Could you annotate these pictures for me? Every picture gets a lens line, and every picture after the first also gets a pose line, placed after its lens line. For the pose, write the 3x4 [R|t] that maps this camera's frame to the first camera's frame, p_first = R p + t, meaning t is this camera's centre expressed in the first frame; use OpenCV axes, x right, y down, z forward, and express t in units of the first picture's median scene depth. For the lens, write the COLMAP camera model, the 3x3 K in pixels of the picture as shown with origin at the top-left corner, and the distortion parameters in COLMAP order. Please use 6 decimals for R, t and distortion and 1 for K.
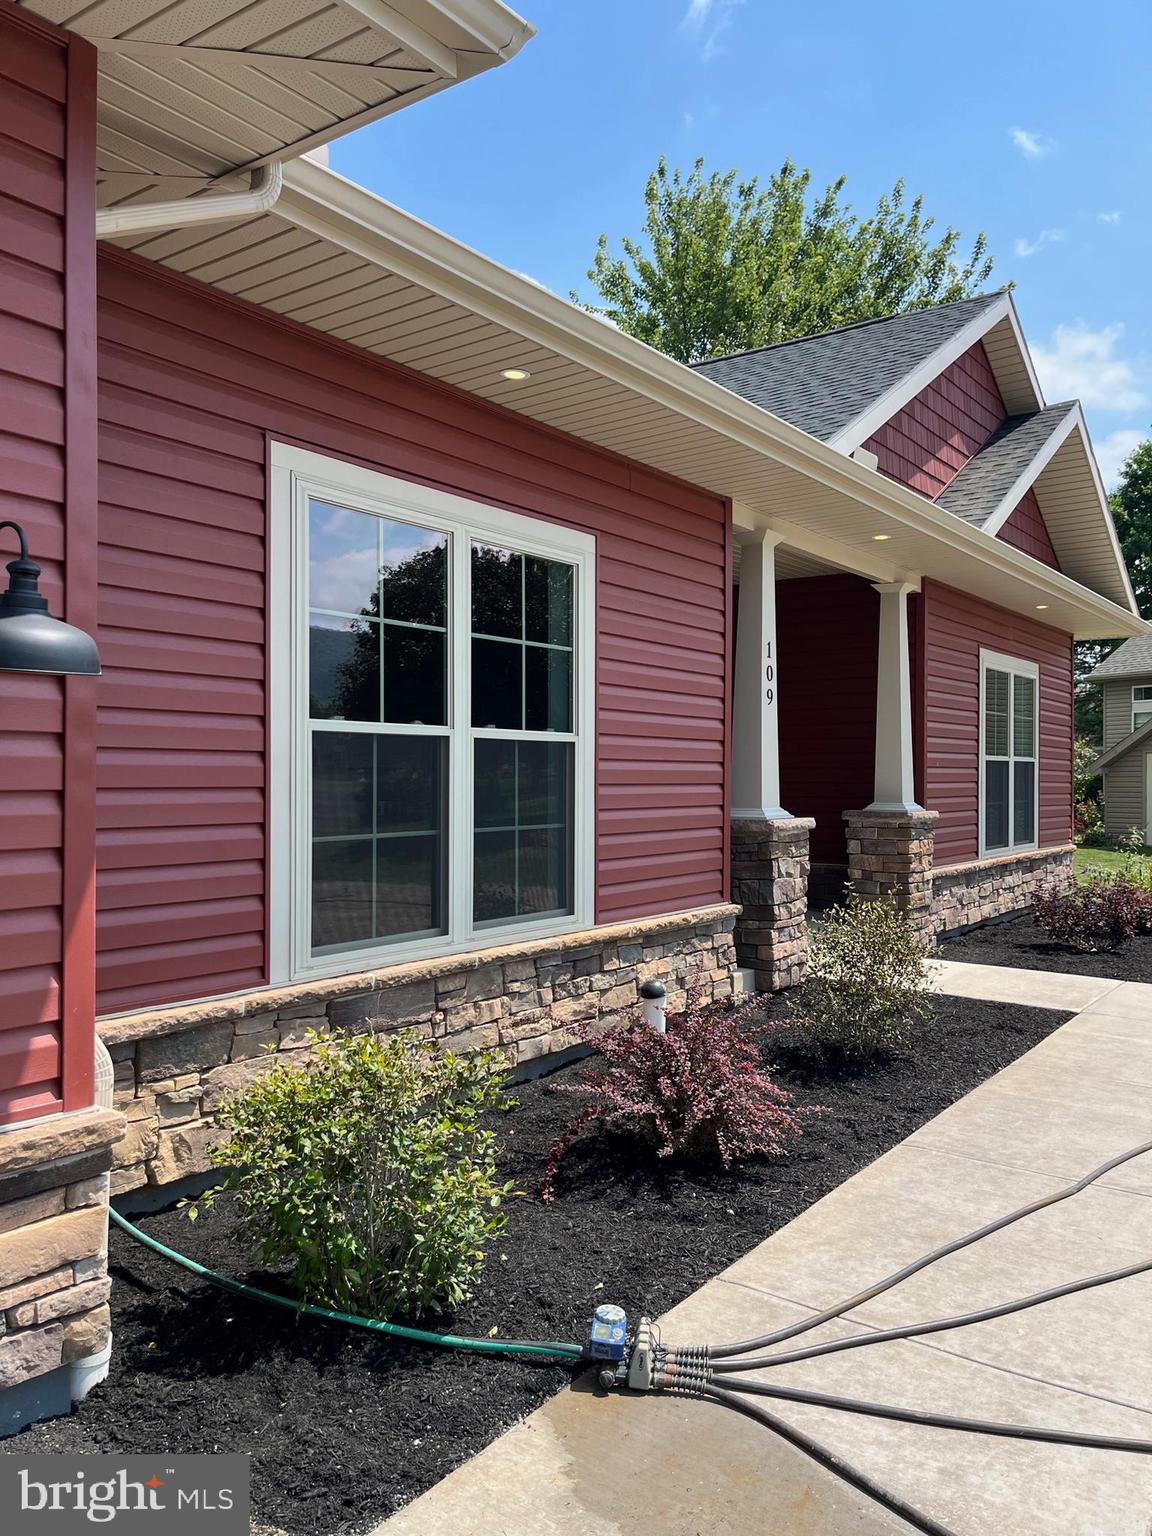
lens RADIAL K [[1163.9, 0, 572.1], [0, 1163.9, 754.6], [0, 0, 1]] dist [0.077497, -0.111998]
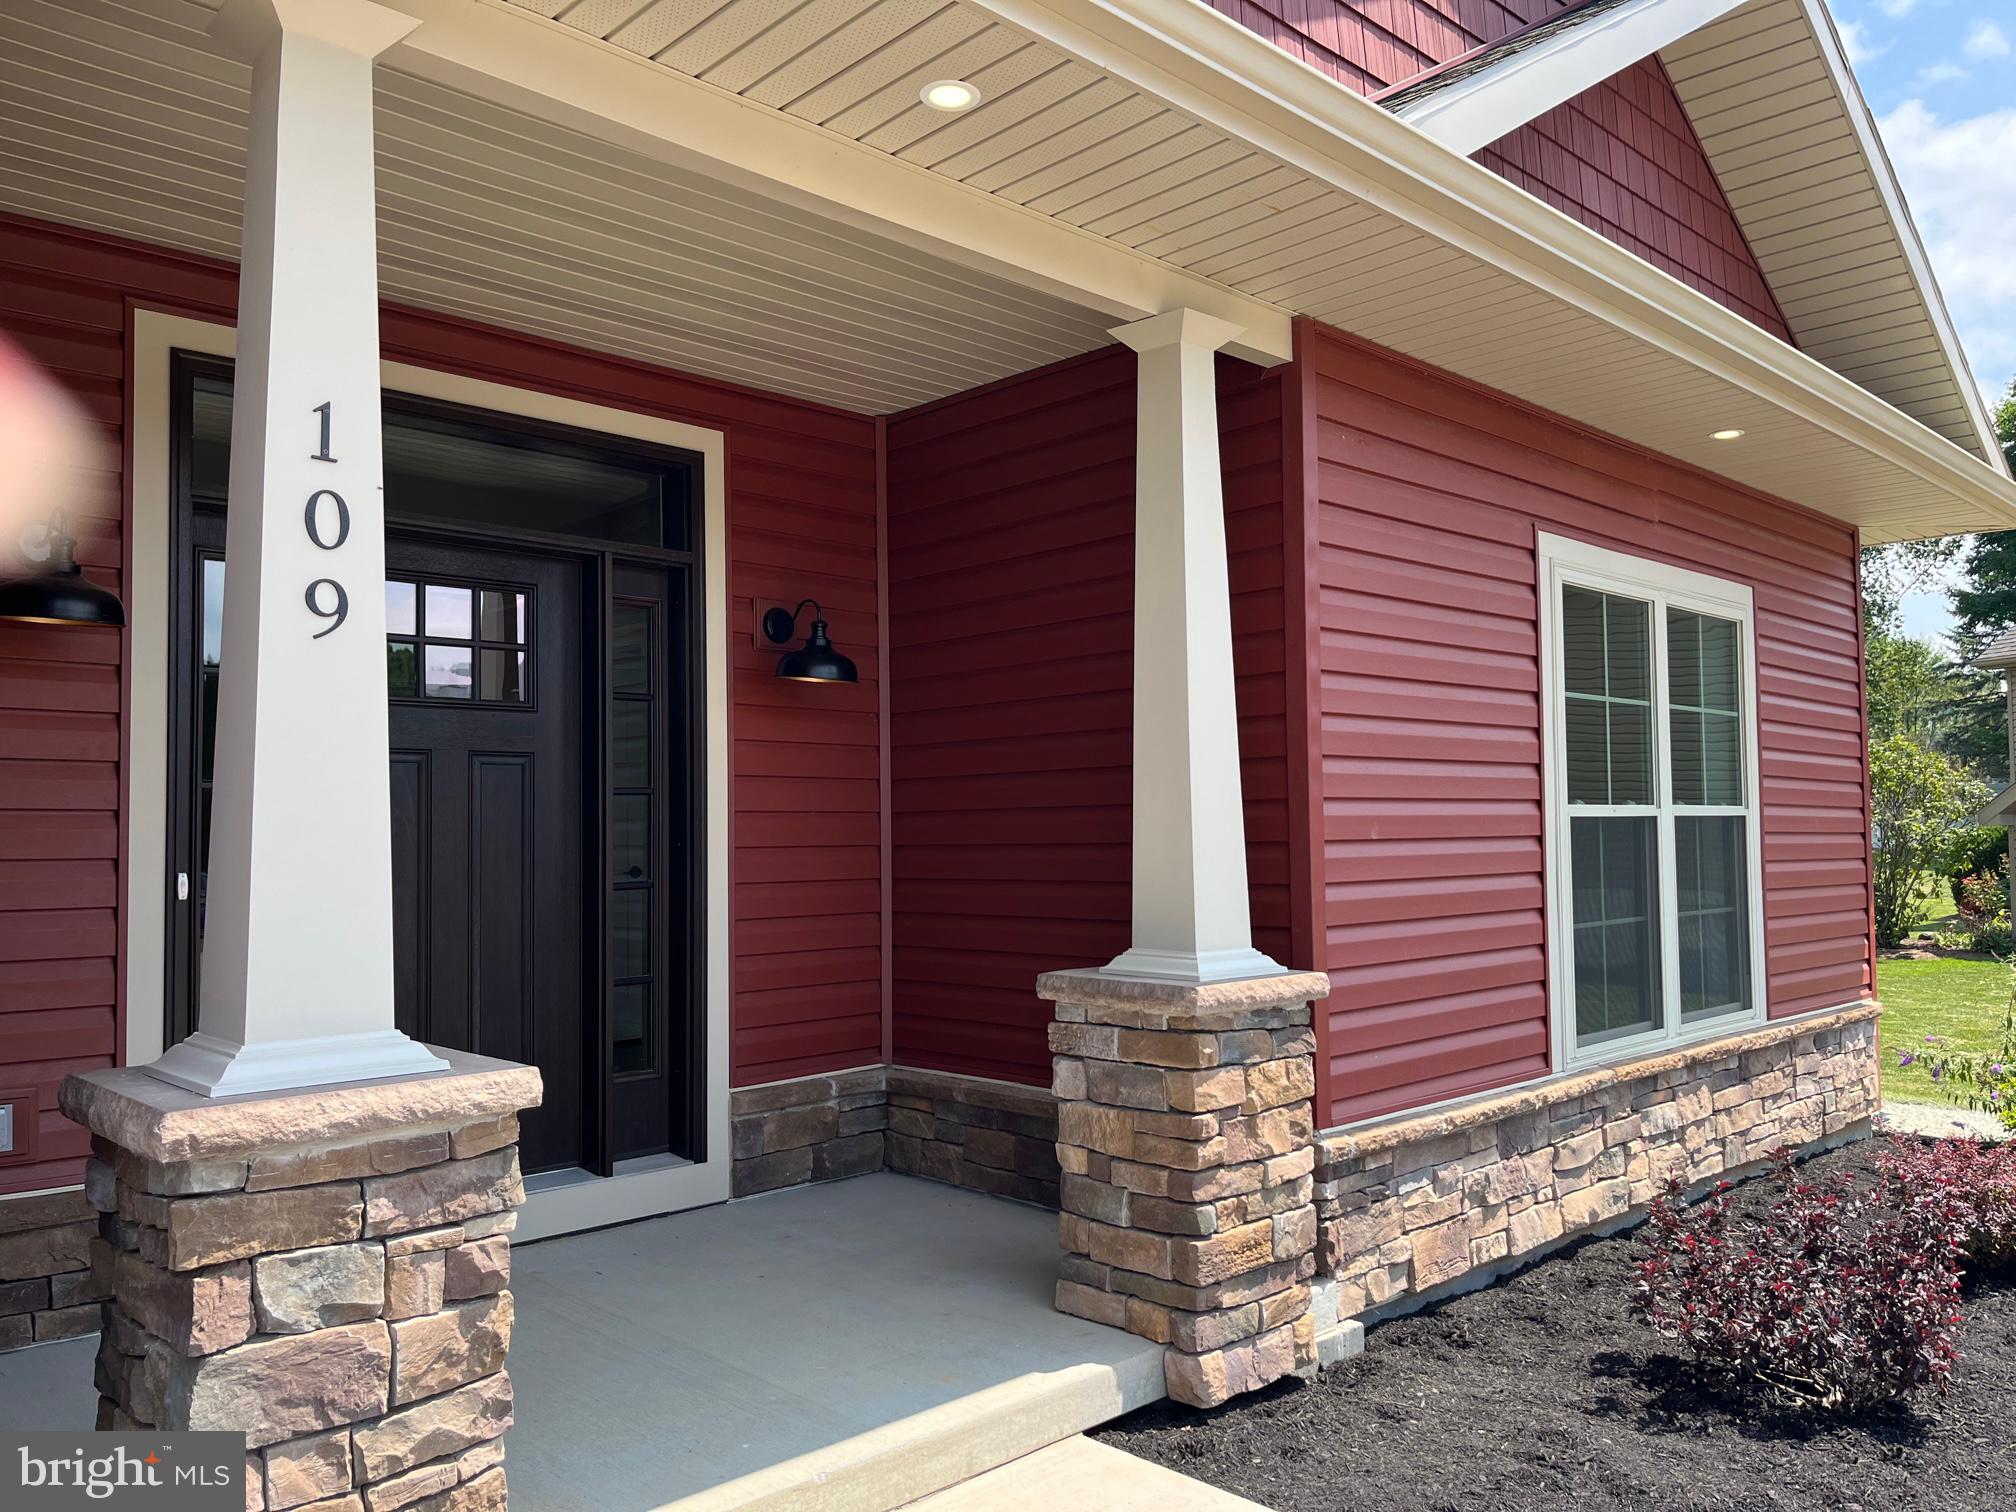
lens RADIAL K [[1527.6, 0, 1016.2], [0, 1527.6, 741.6], [0, 0, 1]] dist [0.077497, -0.111998]
pose [[0.986633, -0.023136, -0.161310, 0.256910], [0.016513, 0.998969, -0.042279, -0.001675], [0.162122, 0.039050, 0.985998, 0.465822]]
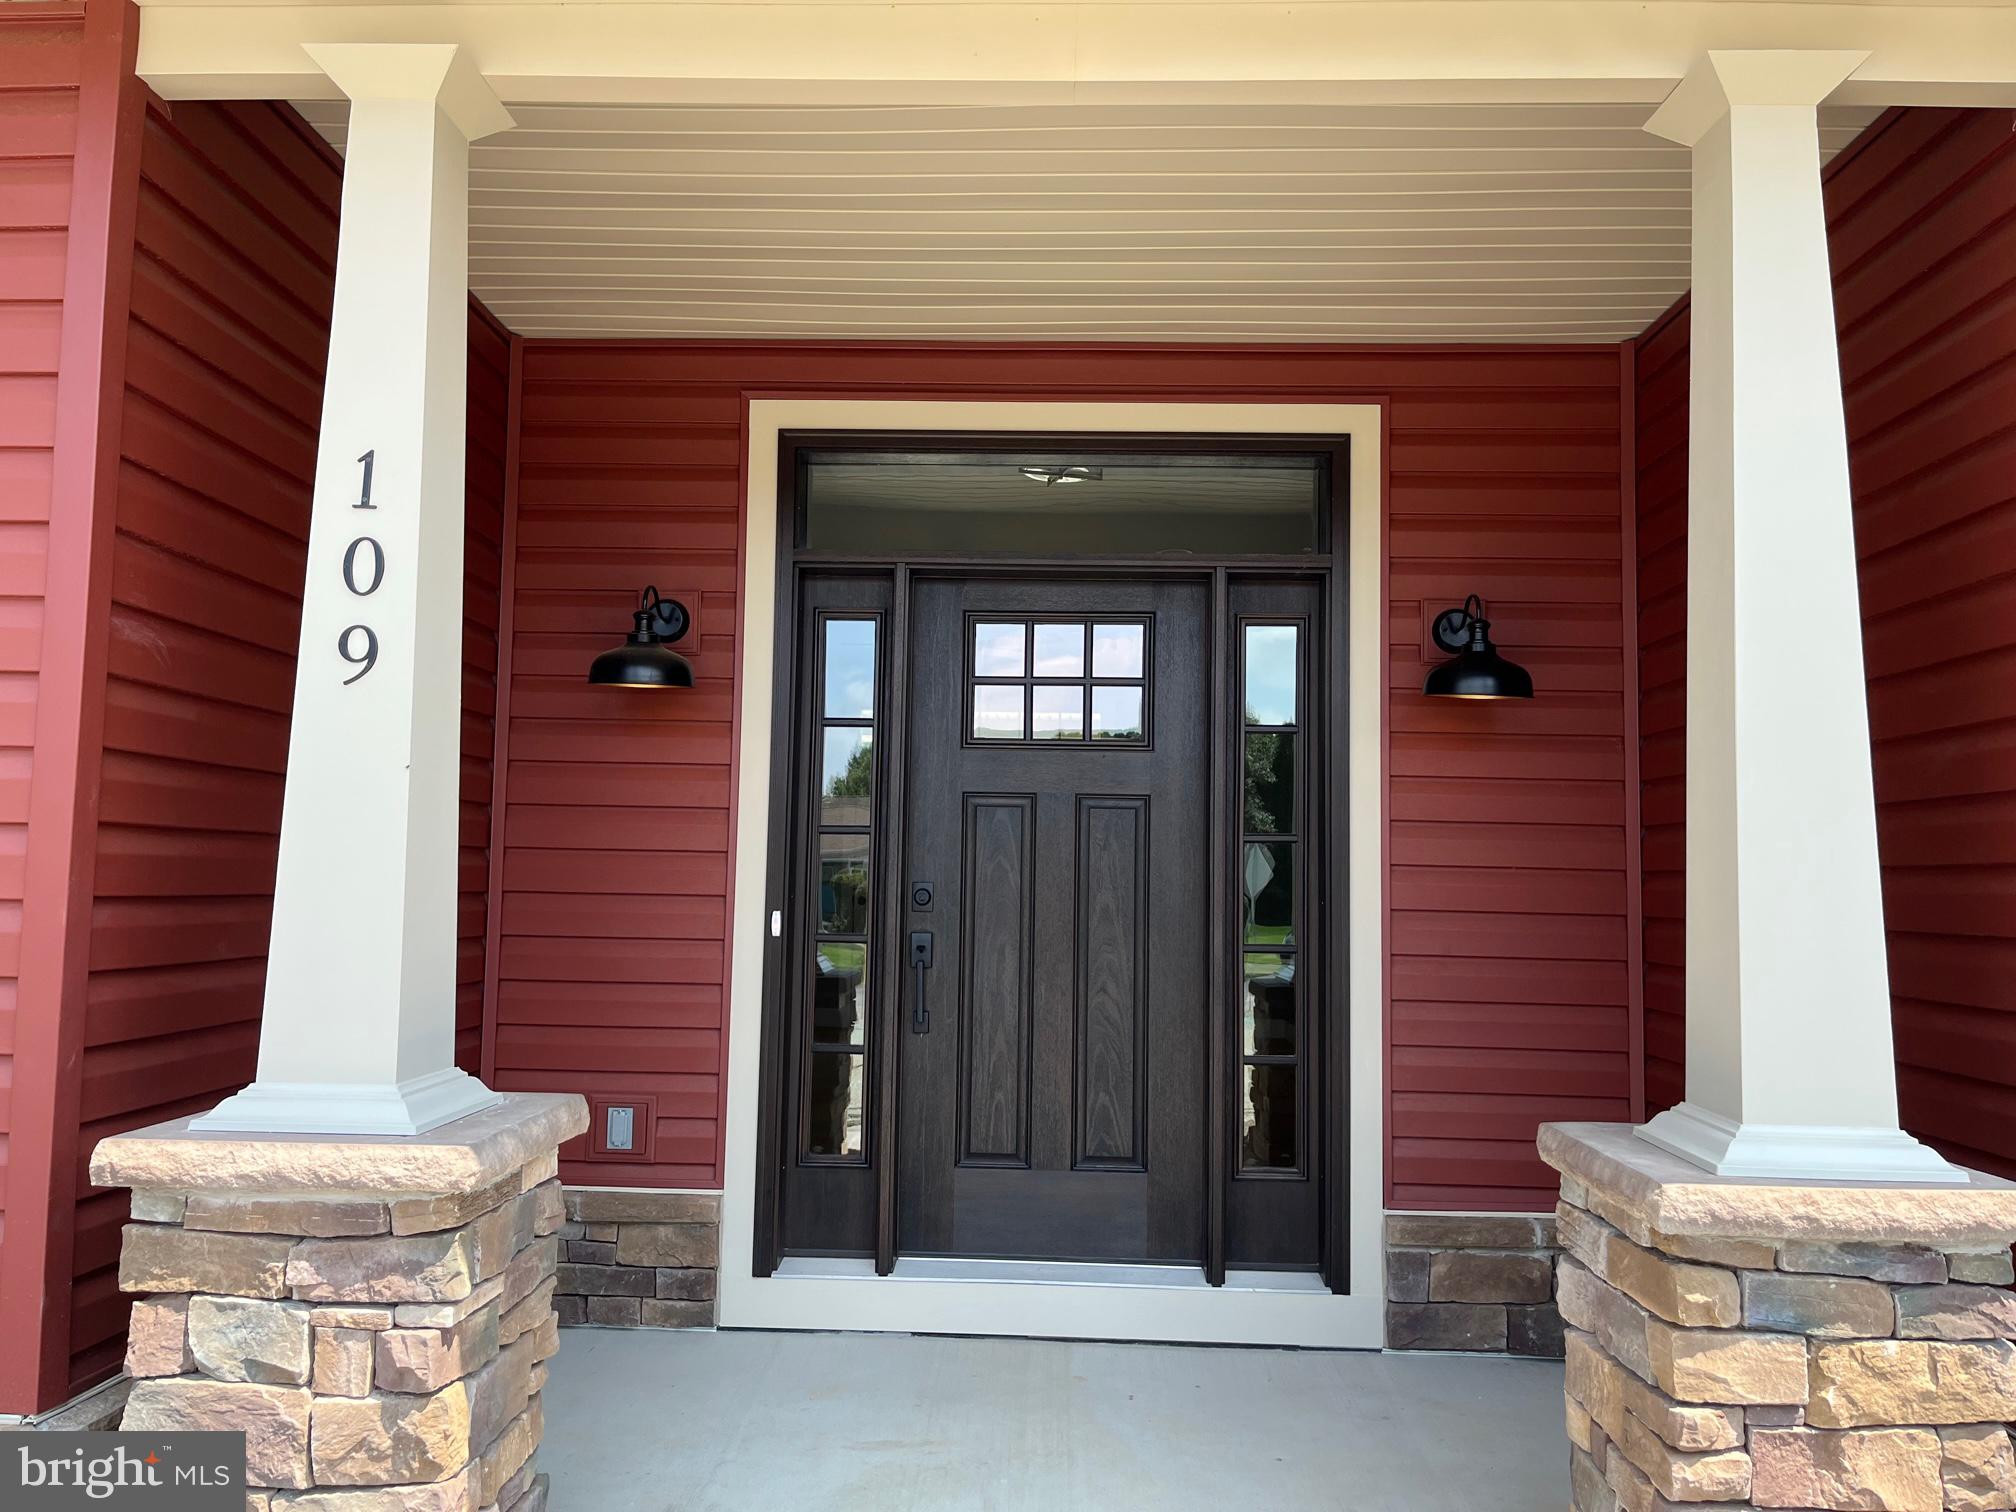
lens RADIAL K [[1527.6, 0, 1016.2], [0, 1527.6, 741.6], [0, 0, 1]] dist [0.077497, -0.111998]
pose [[0.562222, -0.062447, -0.824625, 0.366894], [-0.002892, 0.996990, -0.077472, -0.002318], [0.826981, 0.045941, 0.560350, 0.632779]]
